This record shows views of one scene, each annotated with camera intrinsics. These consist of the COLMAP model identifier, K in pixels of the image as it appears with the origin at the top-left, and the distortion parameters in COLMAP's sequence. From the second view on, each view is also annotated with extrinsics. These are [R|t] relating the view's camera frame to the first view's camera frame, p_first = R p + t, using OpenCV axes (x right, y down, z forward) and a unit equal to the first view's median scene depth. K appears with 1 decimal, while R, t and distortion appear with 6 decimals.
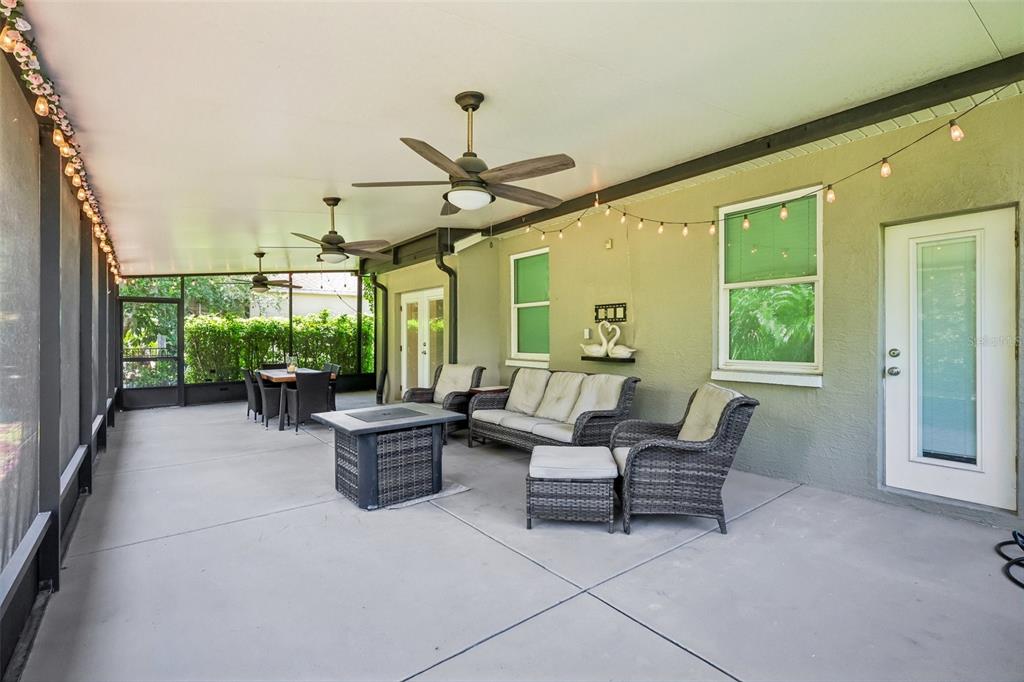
lens RADIAL K [[472.8, 0, 512.5], [0, 472.8, 336.4], [0, 0, 1]] dist [-0.004664, -0.000487]
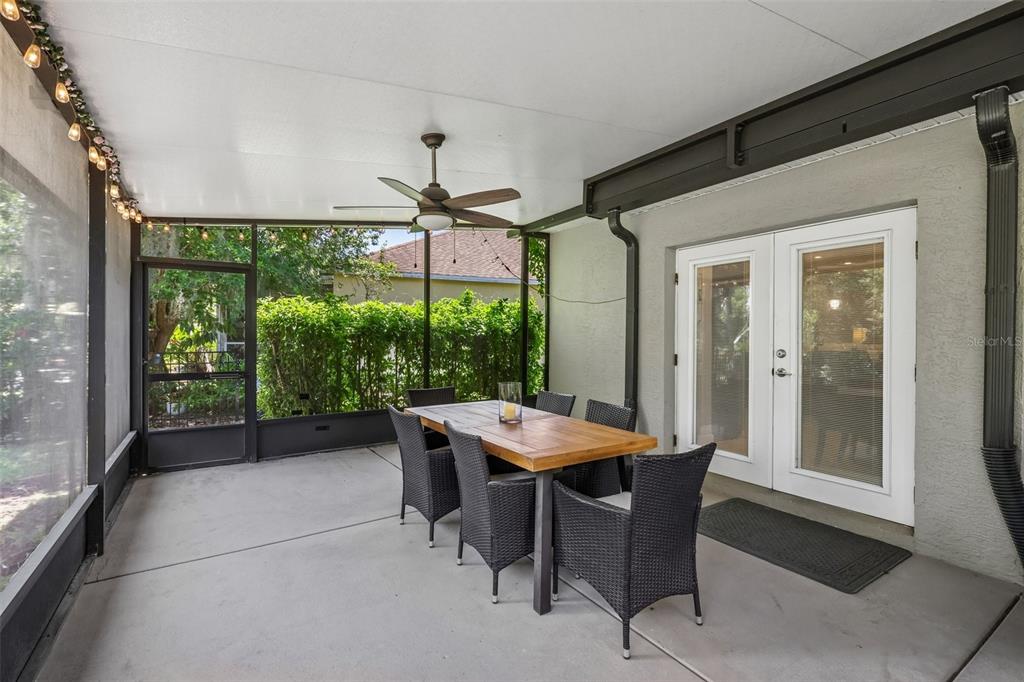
lens RADIAL K [[472.8, 0, 514.2], [0, 472.8, 338.2], [0, 0, 1]] dist [-0.004664, -0.000487]
pose [[0.995993, 0.004193, -0.089332, -0.359953], [-0.003555, 0.999967, 0.007308, -0.000302], [0.089359, -0.006961, 0.995975, 0.494858]]
